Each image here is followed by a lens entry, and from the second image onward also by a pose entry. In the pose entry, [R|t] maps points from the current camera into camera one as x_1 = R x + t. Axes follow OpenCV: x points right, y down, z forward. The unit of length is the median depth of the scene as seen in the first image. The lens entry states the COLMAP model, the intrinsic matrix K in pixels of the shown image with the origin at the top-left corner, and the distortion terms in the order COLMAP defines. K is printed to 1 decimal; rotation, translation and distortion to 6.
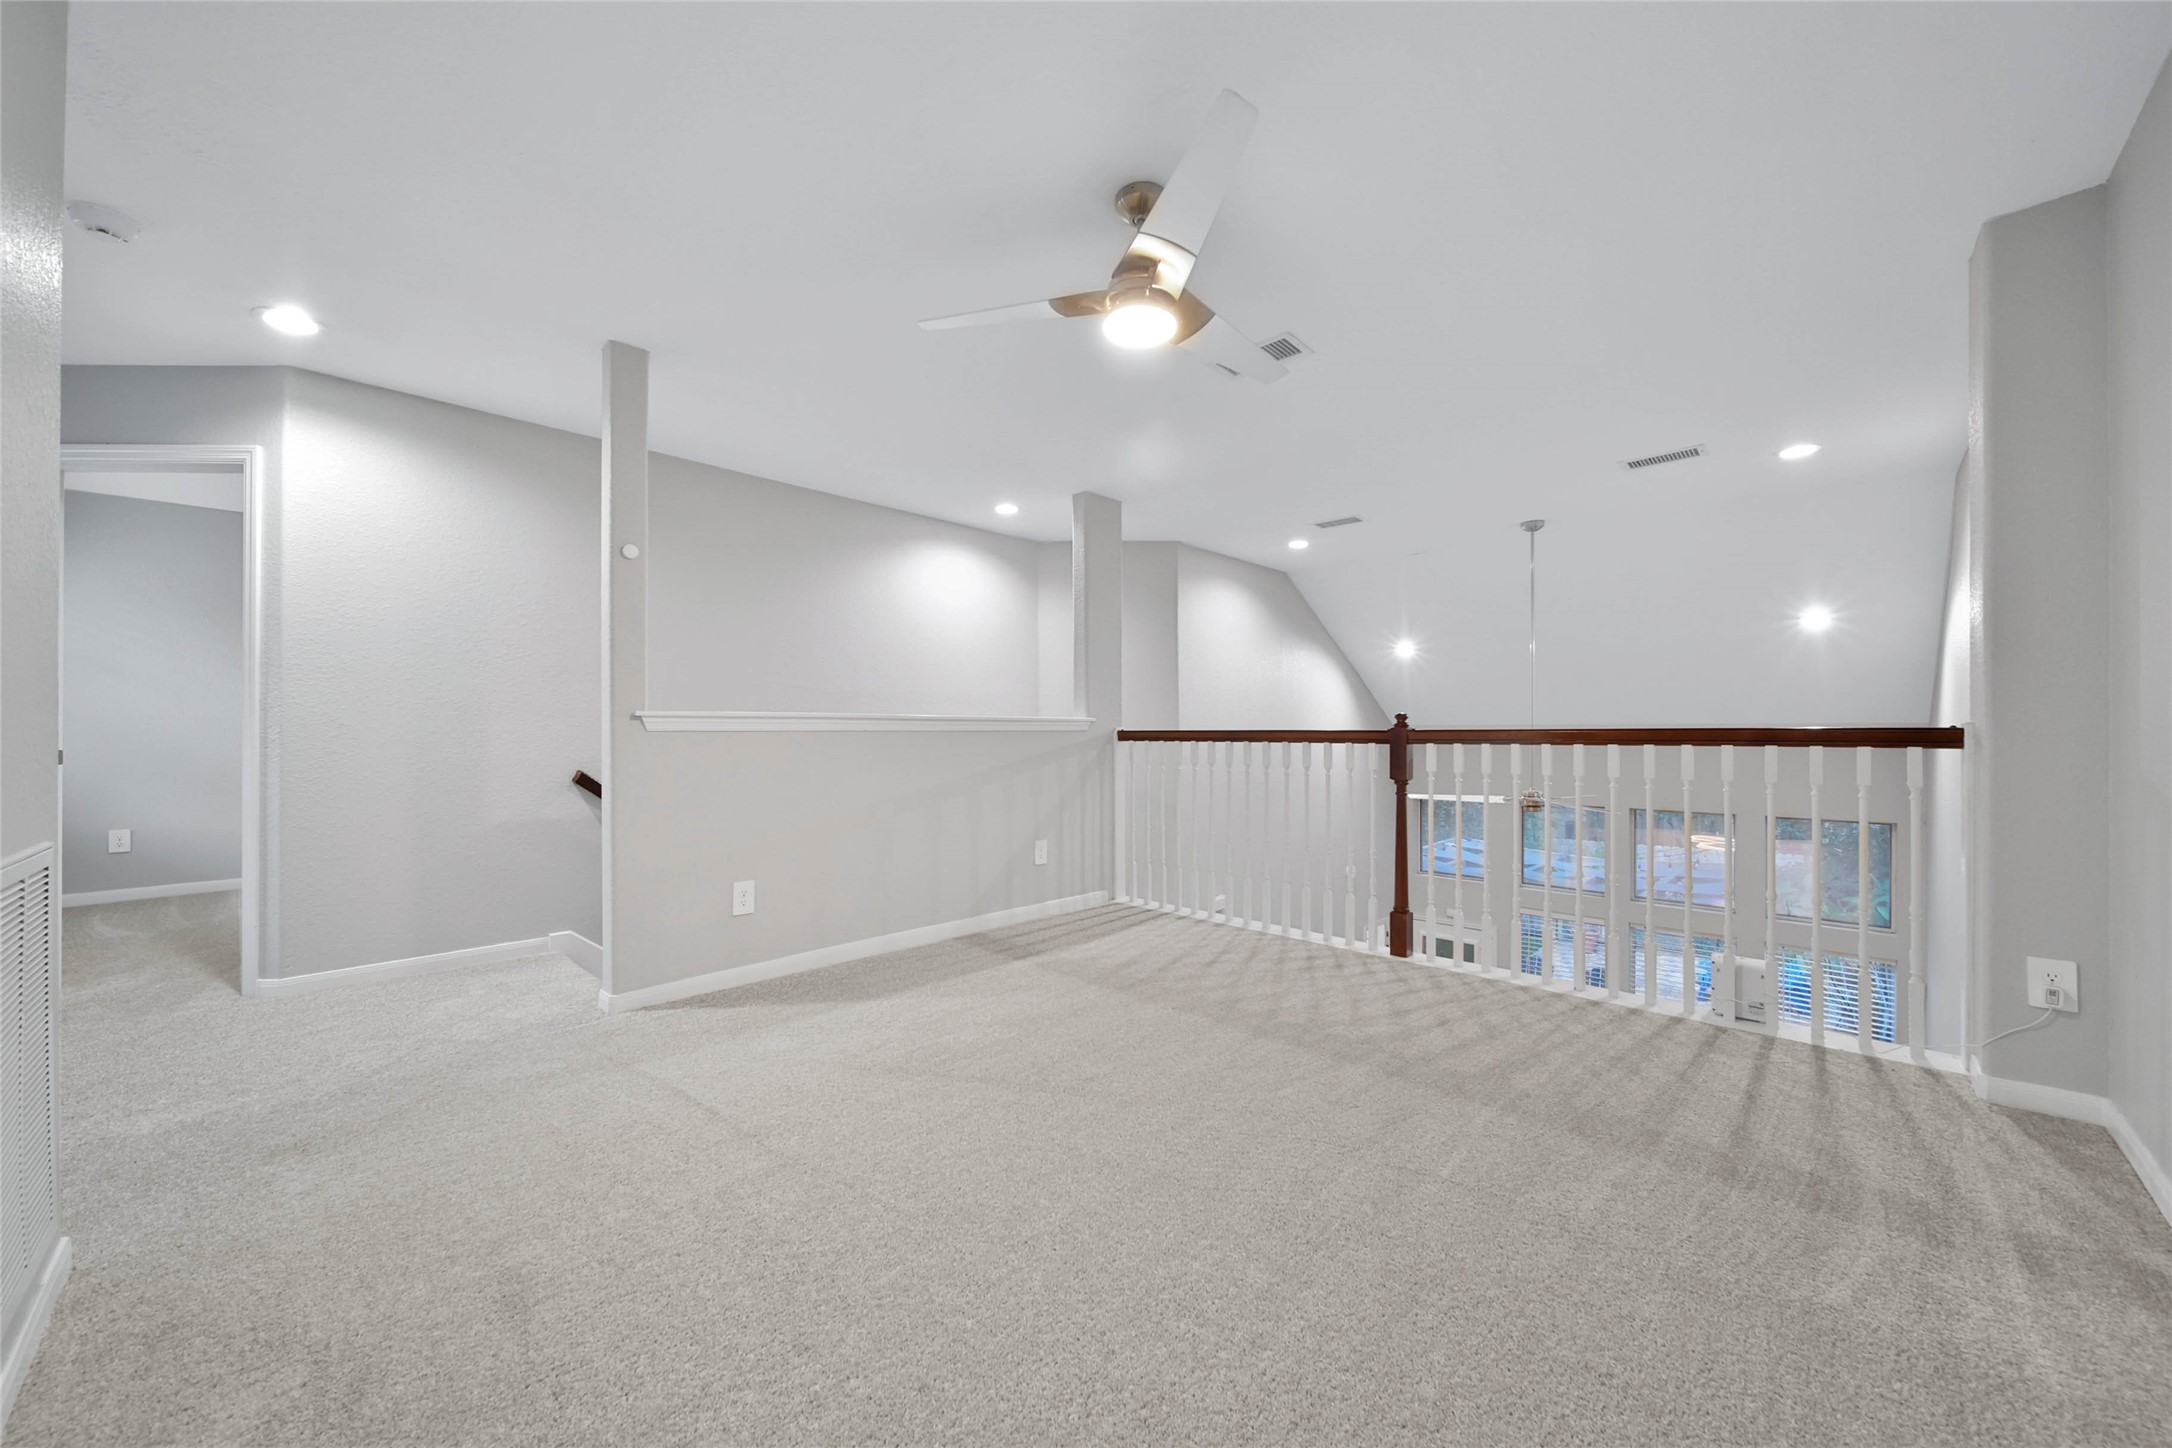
lens RADIAL K [[783.1, 0, 1092.0], [0, 783.1, 733.5], [0, 0, 1]] dist [-0.000265, 0.000060]
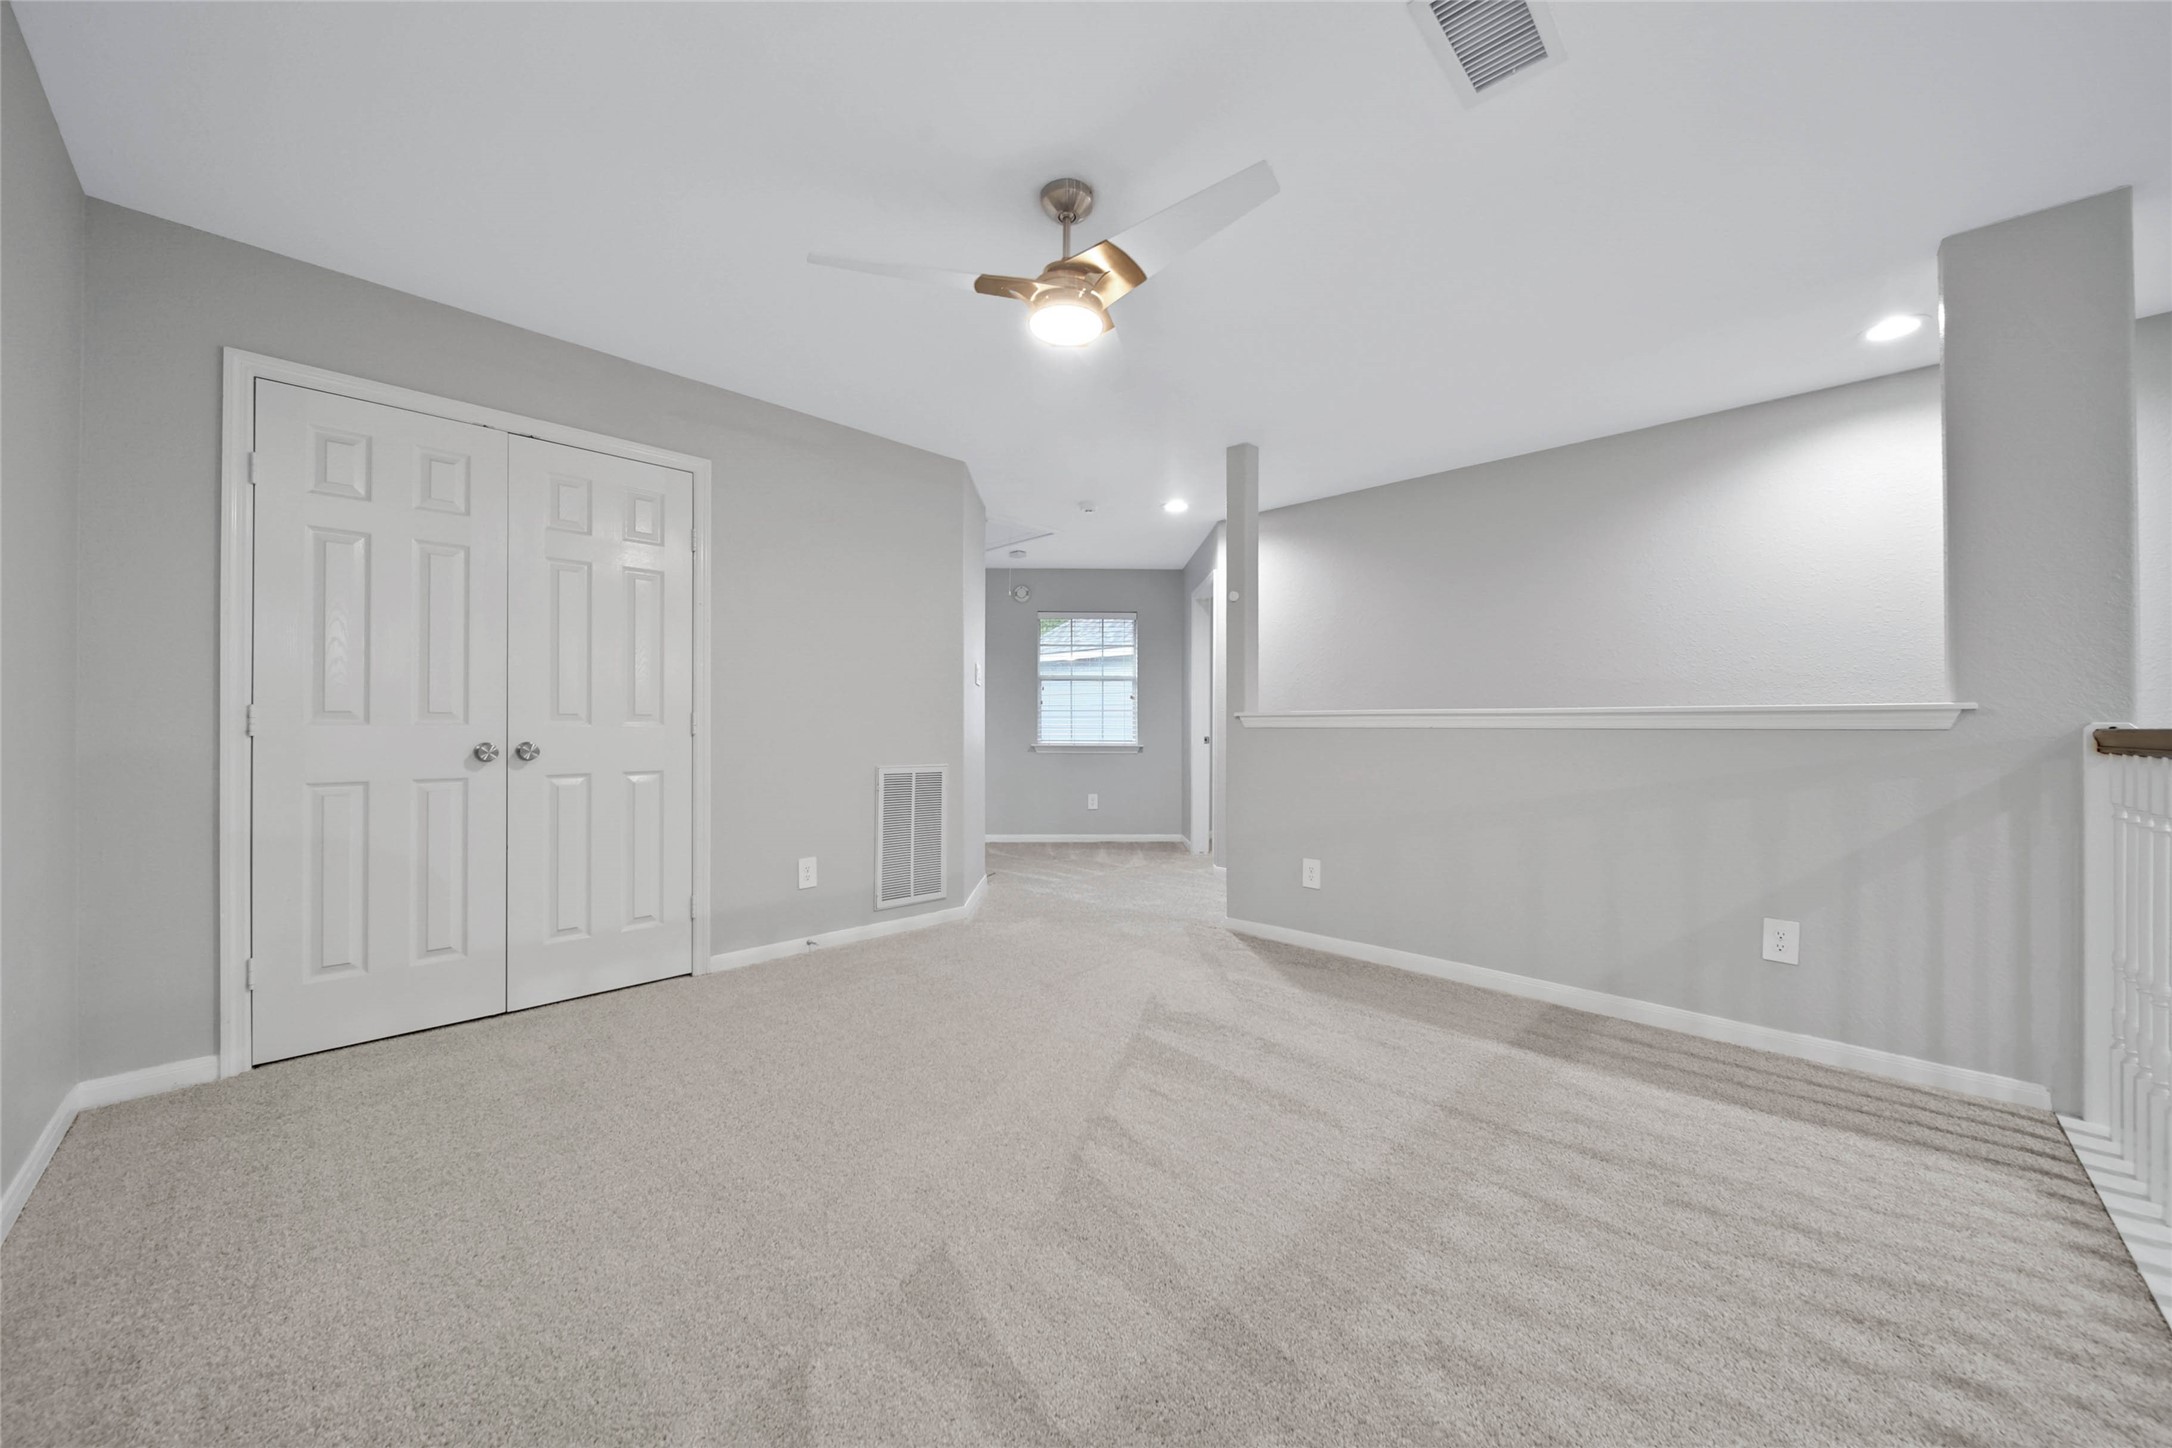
lens RADIAL K [[783.1, 0, 1092.0], [0, 783.1, 733.5], [0, 0, 1]] dist [-0.000265, 0.000060]
pose [[-0.001951, 0.012654, -0.999918, 0.592350], [-0.003817, 0.999913, 0.012661, -0.006997], [0.999991, 0.003841, -0.001902, 0.576377]]
